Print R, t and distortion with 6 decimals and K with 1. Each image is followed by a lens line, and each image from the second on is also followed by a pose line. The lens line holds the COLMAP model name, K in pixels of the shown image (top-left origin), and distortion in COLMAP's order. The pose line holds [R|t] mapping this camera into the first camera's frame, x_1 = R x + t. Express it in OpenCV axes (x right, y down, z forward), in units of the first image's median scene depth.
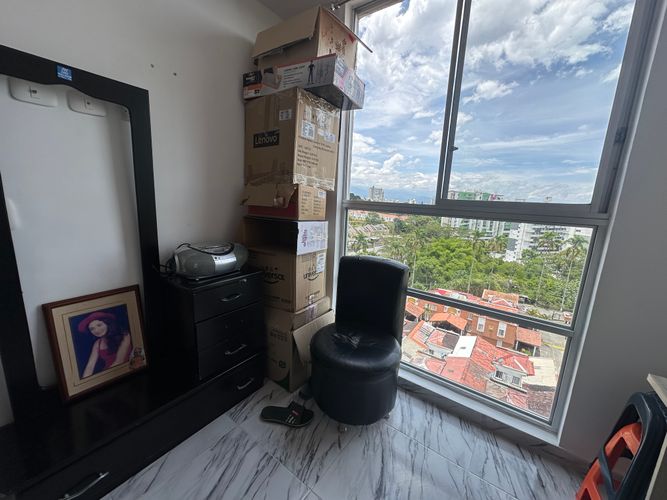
lens RADIAL K [[265.1, 0, 316.0], [0, 265.1, 248.3], [0, 0, 1]] dist [-0.001383, 0.000112]
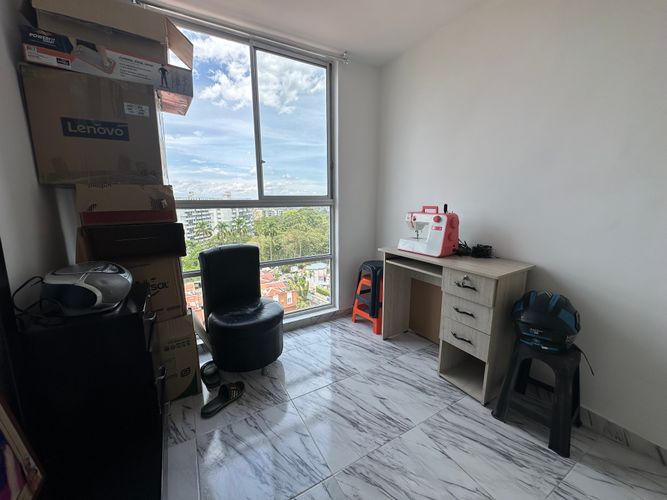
lens RADIAL K [[265.1, 0, 335.3], [0, 265.1, 248.5], [0, 0, 1]] dist [-0.001383, 0.000112]
pose [[0.394174, -0.212525, 0.894125, -0.967779], [0.197443, 0.969761, 0.143460, -0.042942], [-0.897576, 0.119990, 0.424216, 0.066080]]
